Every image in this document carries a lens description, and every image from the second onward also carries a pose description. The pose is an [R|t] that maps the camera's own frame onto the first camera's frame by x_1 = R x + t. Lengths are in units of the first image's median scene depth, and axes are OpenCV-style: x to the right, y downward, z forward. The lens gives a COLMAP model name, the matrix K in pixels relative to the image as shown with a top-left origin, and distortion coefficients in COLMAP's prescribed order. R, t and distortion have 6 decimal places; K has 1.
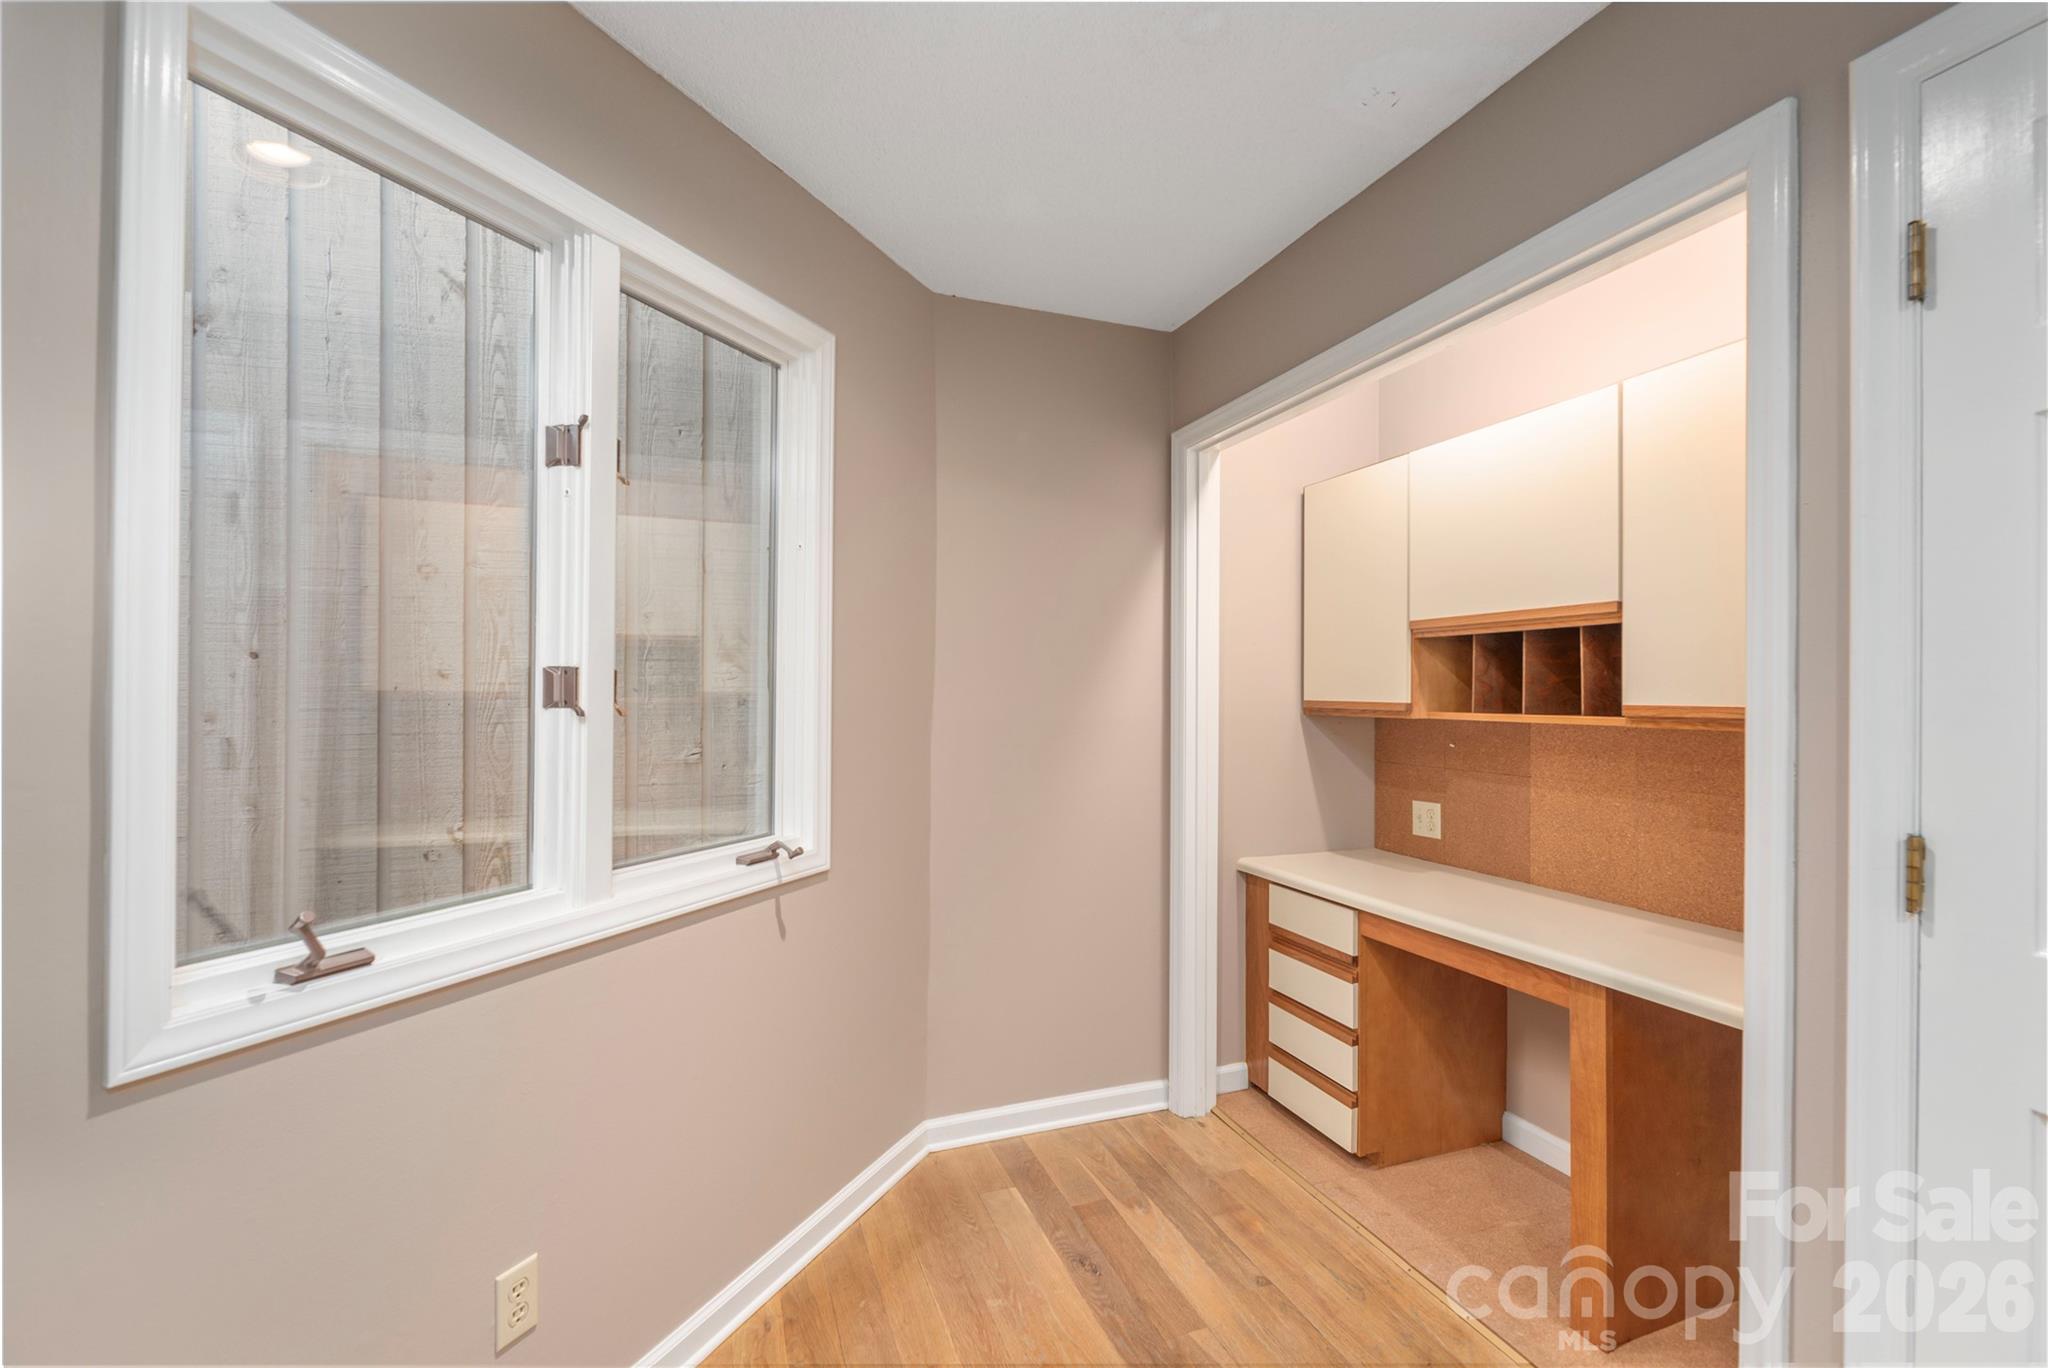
lens RADIAL K [[892.3, 0, 1025.8], [0, 892.3, 690.2], [0, 0, 1]] dist [0.000194, 0.000012]
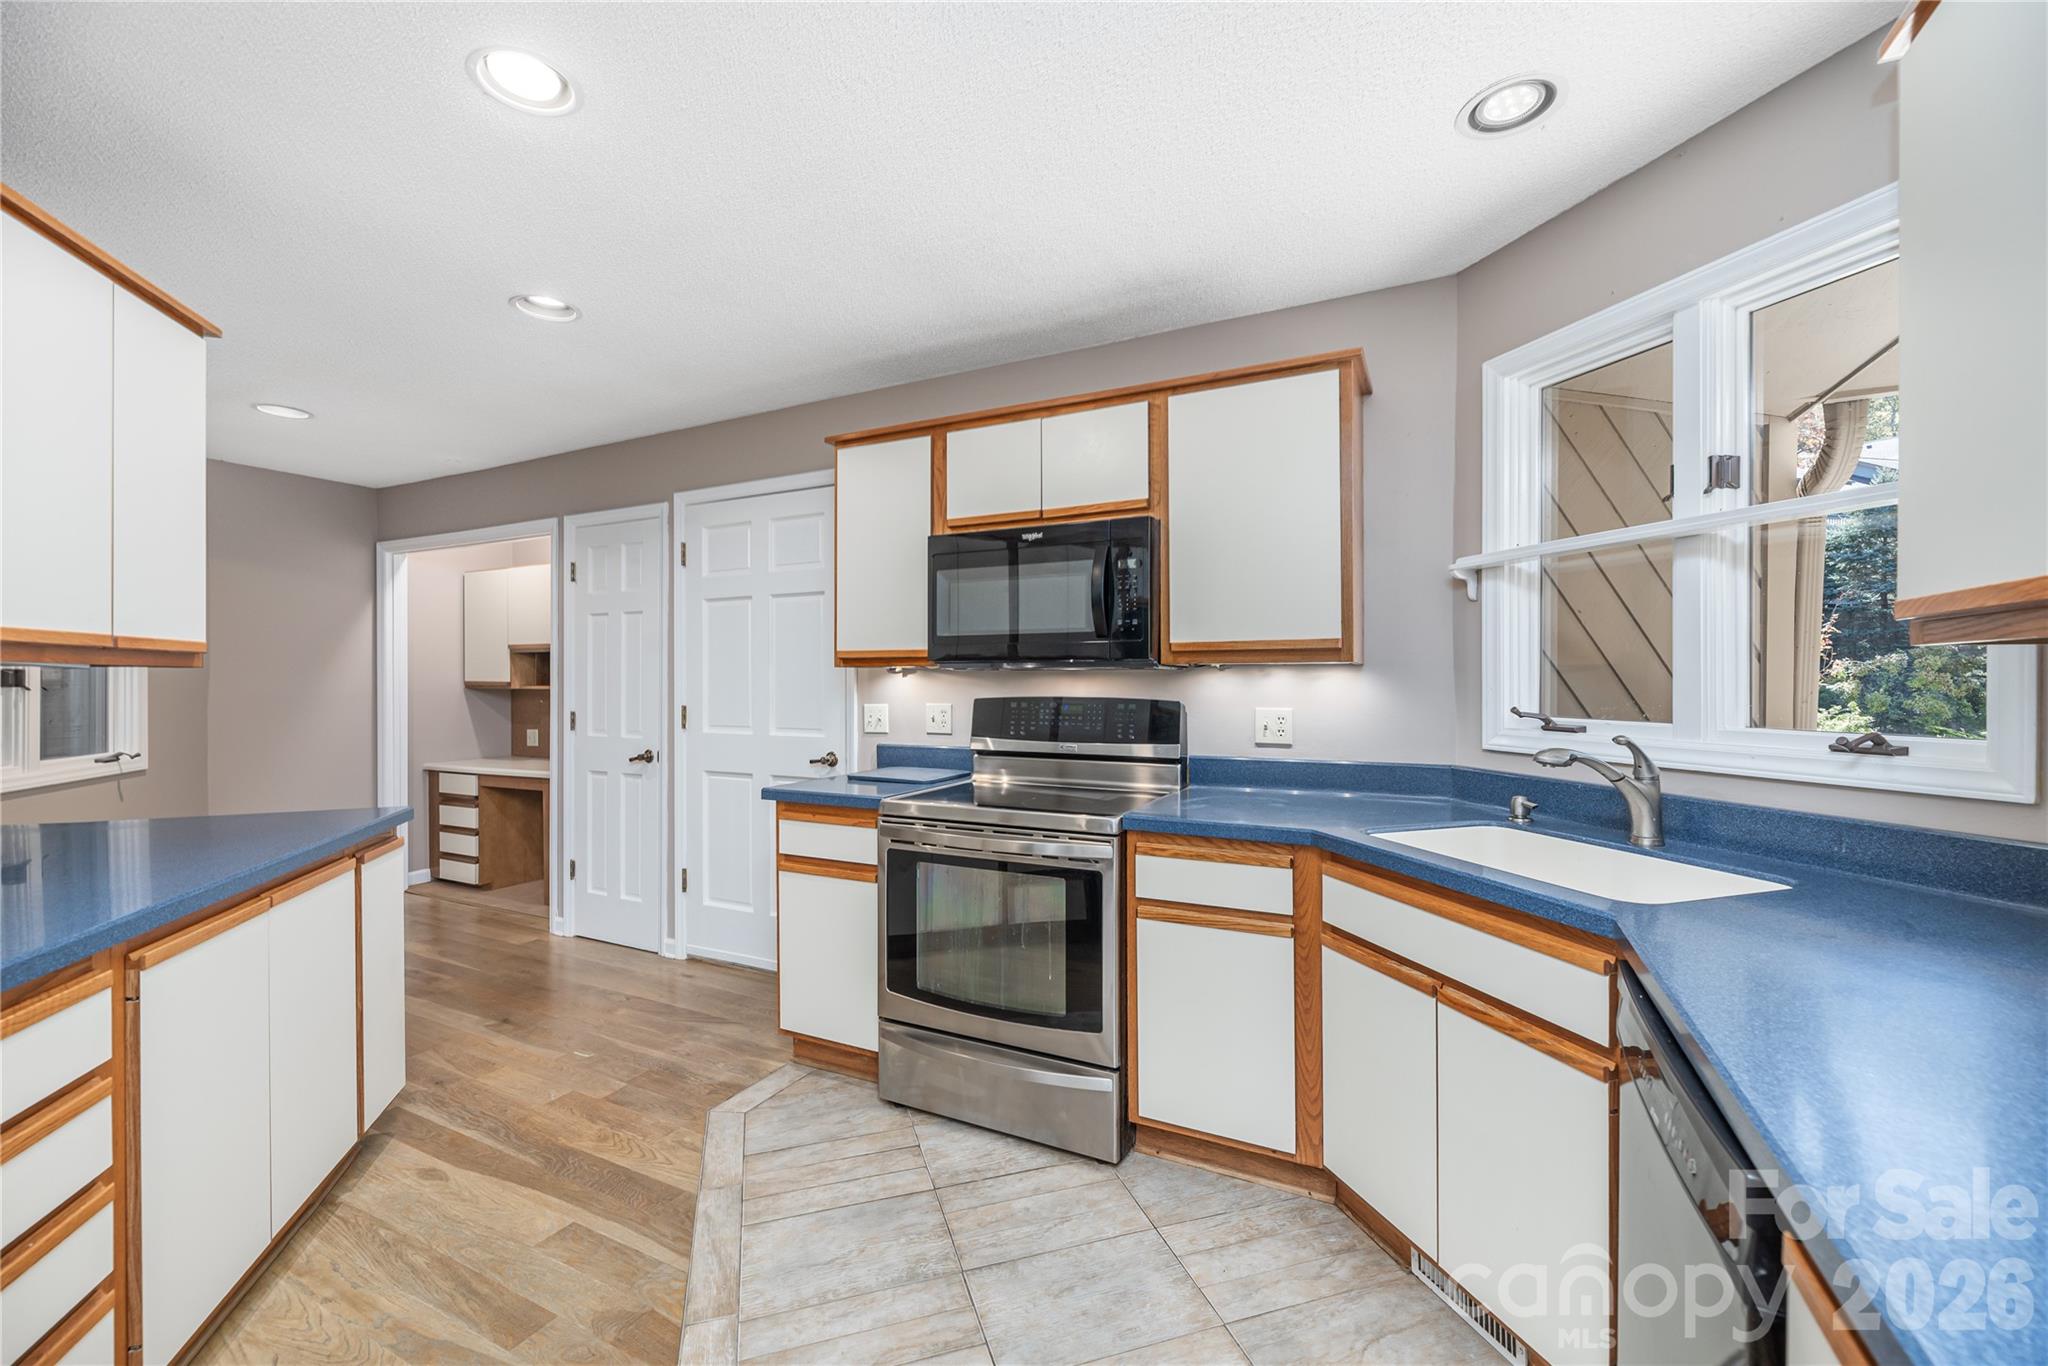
lens RADIAL K [[846.8, 0, 1024.4], [0, 846.8, 679.7], [0, 0, 1]] dist [-0.002423, -0.000384]
pose [[0.735943, -0.008446, 0.676990, -0.047259], [0.002251, 0.999947, 0.010028, -0.007766], [-0.677039, -0.005856, 0.735923, -1.385722]]
